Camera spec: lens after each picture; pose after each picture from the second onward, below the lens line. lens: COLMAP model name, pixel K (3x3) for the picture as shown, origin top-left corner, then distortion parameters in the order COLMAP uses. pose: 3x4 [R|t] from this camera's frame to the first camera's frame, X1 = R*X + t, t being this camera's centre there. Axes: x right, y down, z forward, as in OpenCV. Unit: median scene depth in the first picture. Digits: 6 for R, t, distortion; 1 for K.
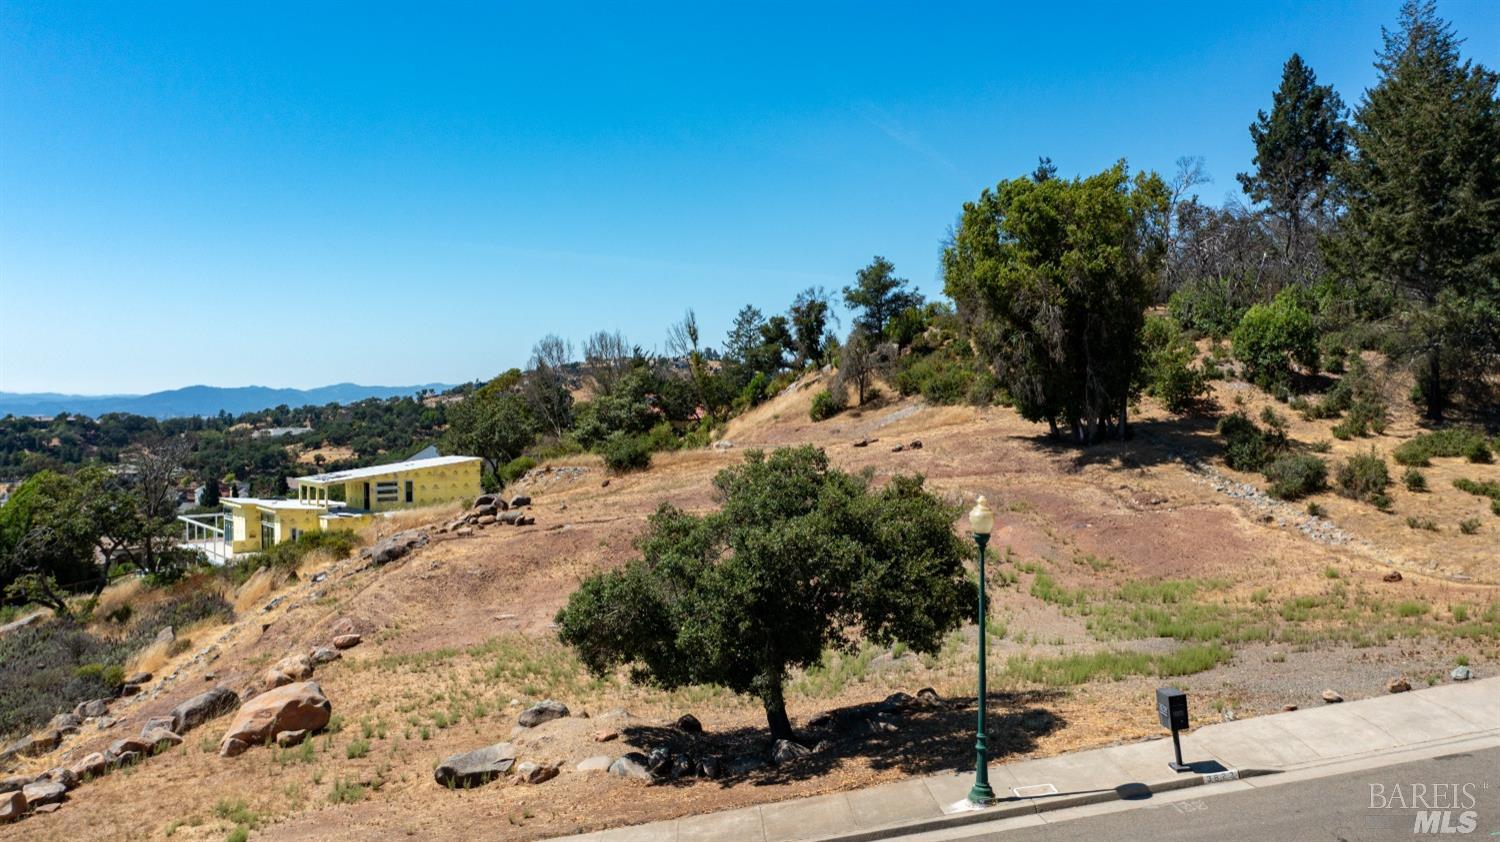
lens RADIAL K [[1179.4, 0, 750.0], [0, 1179.4, 421.0], [0, 0, 1]] dist [-0.014452, 0.002986]
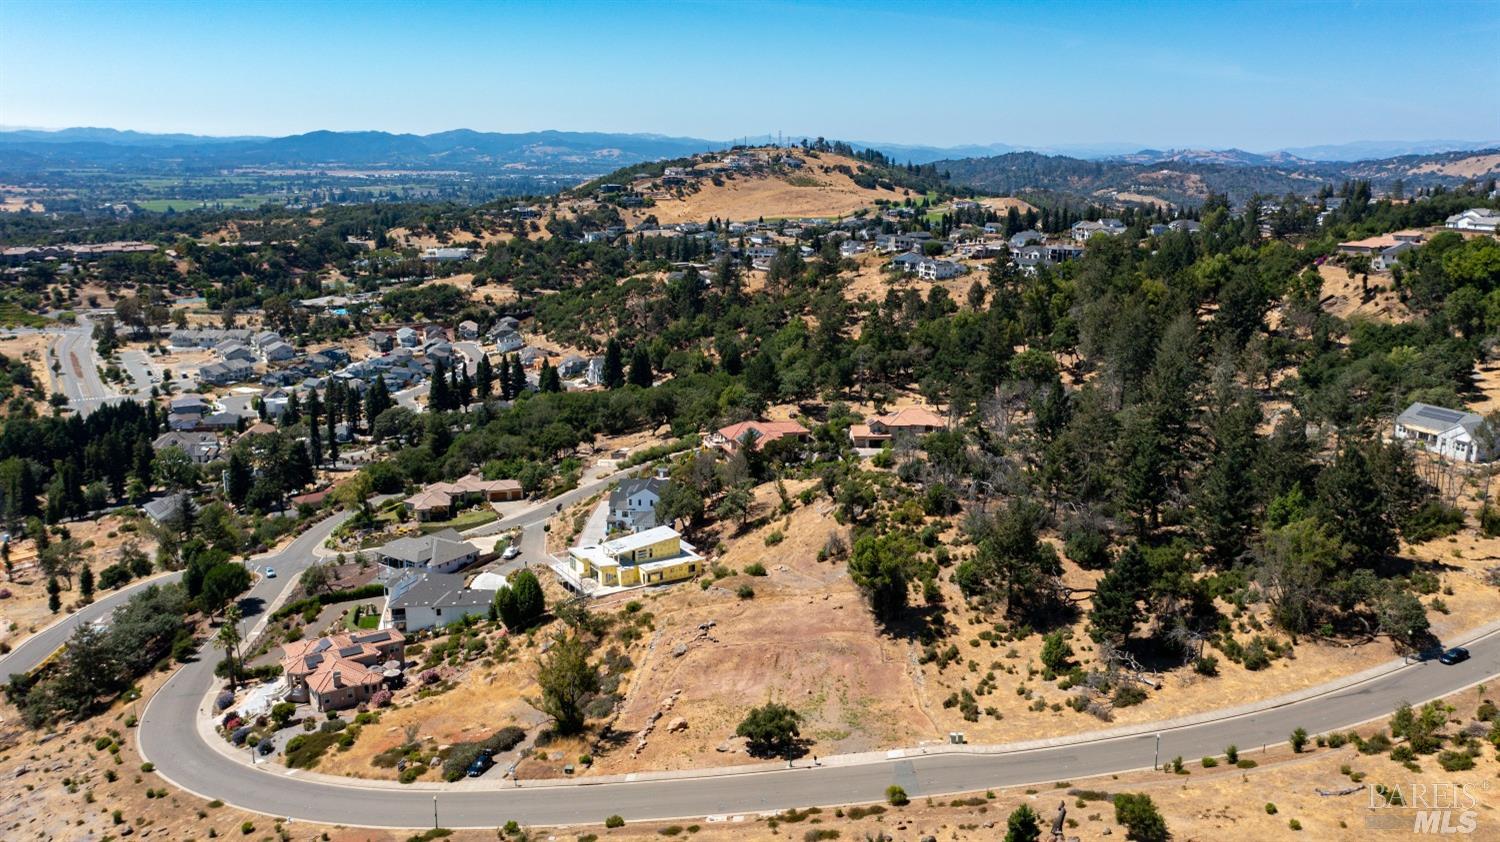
lens RADIAL K [[1179.4, 0, 750.0], [0, 1179.4, 421.0], [0, 0, 1]] dist [-0.014452, 0.002986]
pose [[0.995153, 0.039304, -0.090145, 0.013929], [-0.019757, 0.977874, 0.208259, -0.092171], [0.096336, -0.205468, 0.973911, -0.160640]]
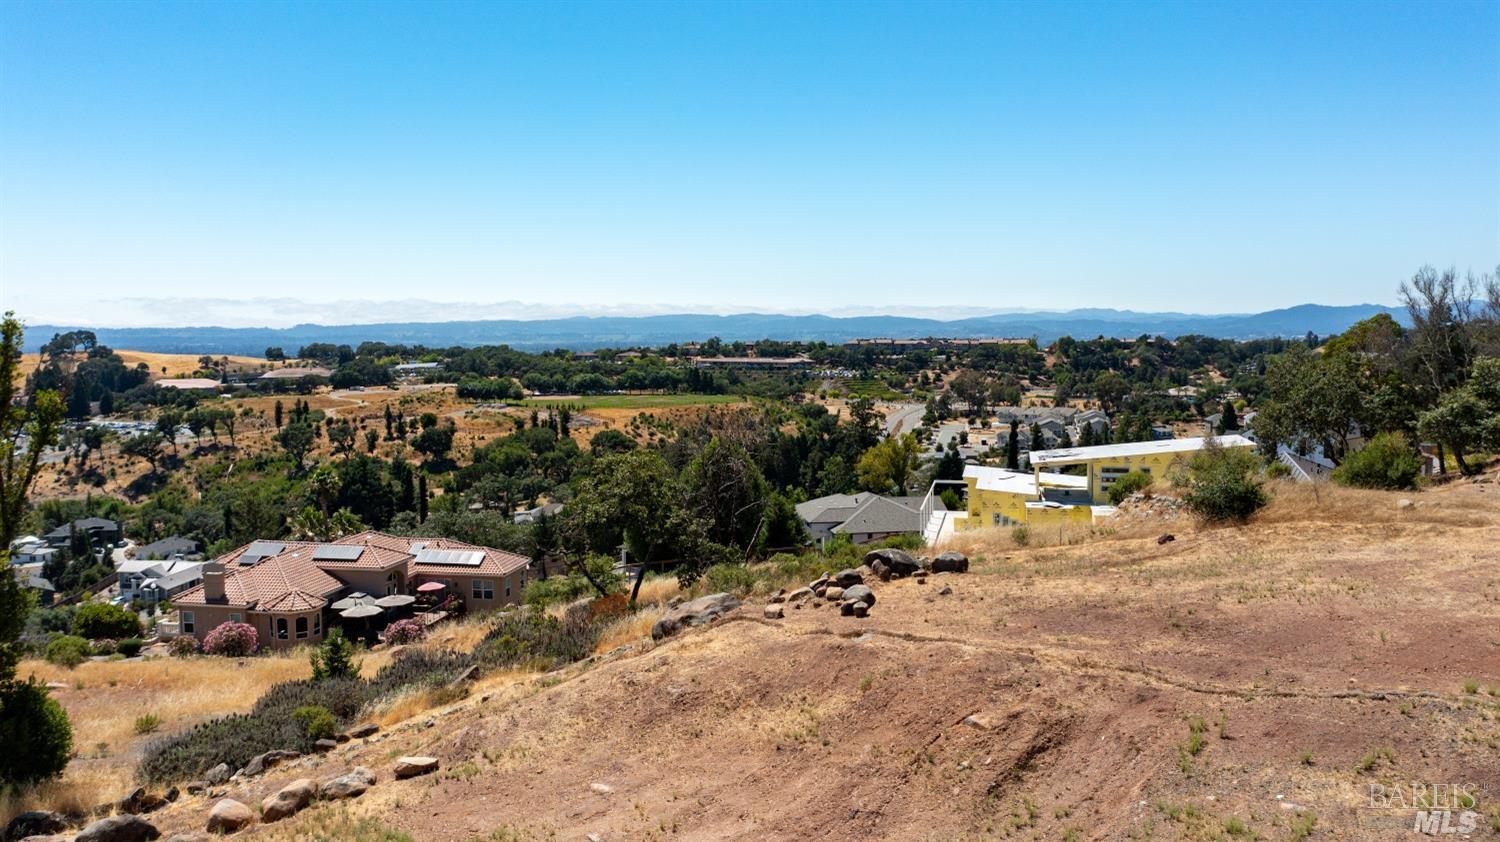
lens RADIAL K [[1179.4, 0, 750.0], [0, 1179.4, 421.0], [0, 0, 1]] dist [-0.014452, 0.002986]
pose [[0.636030, 0.065904, -0.768845, 0.019329], [-0.012789, 0.997110, 0.074891, -0.004801], [0.771558, -0.037800, 0.635035, 0.040915]]
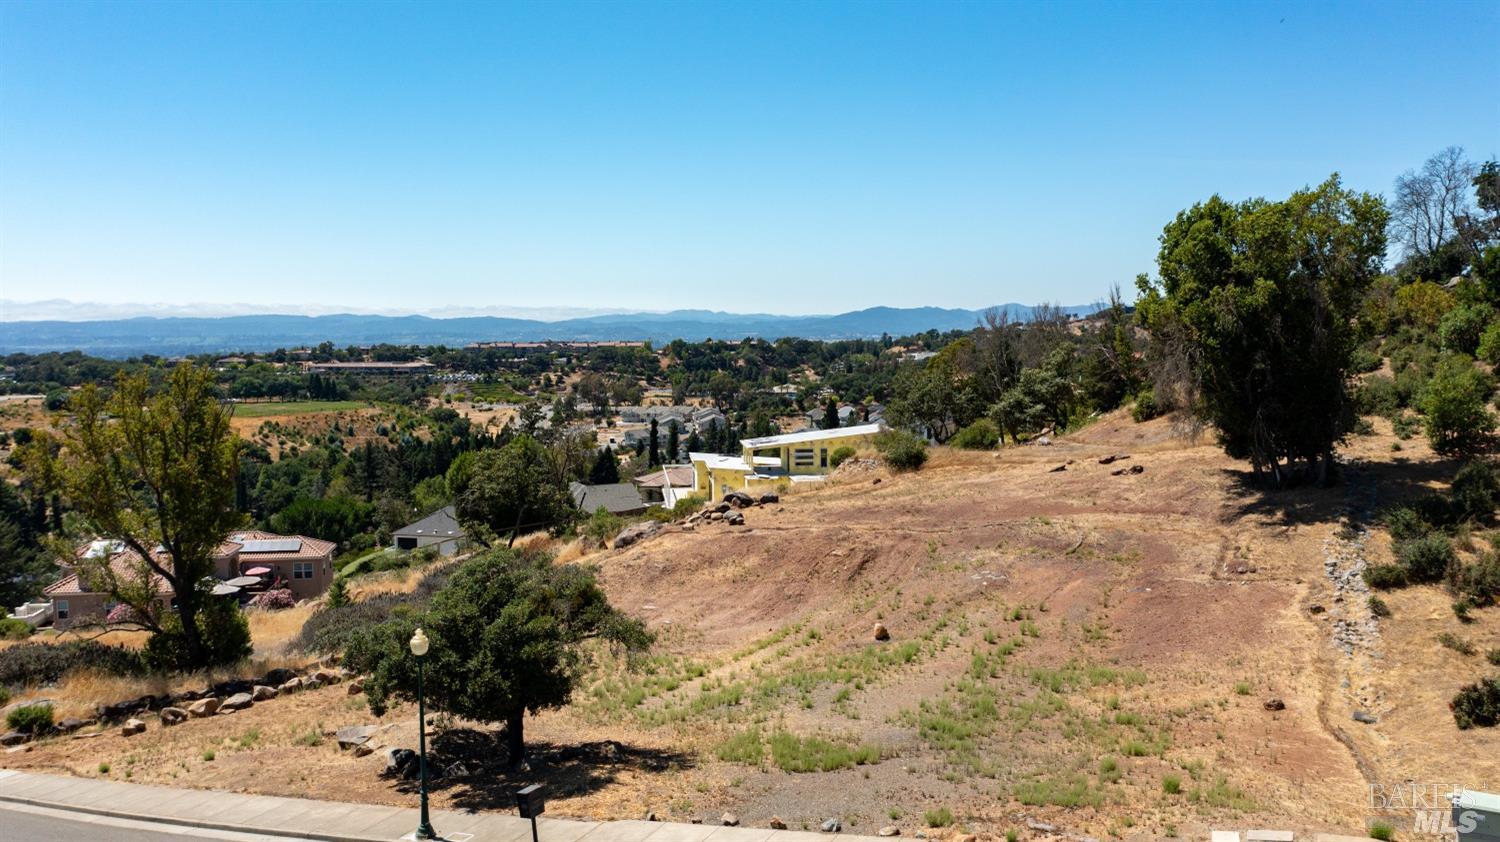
lens RADIAL K [[1179.4, 0, 750.0], [0, 1179.4, 421.0], [0, 0, 1]] dist [-0.014452, 0.002986]
pose [[0.853010, 0.044828, -0.519966, 0.032104], [-0.009460, 0.997469, 0.070476, -0.007366], [0.521809, -0.055197, 0.851275, 0.000206]]
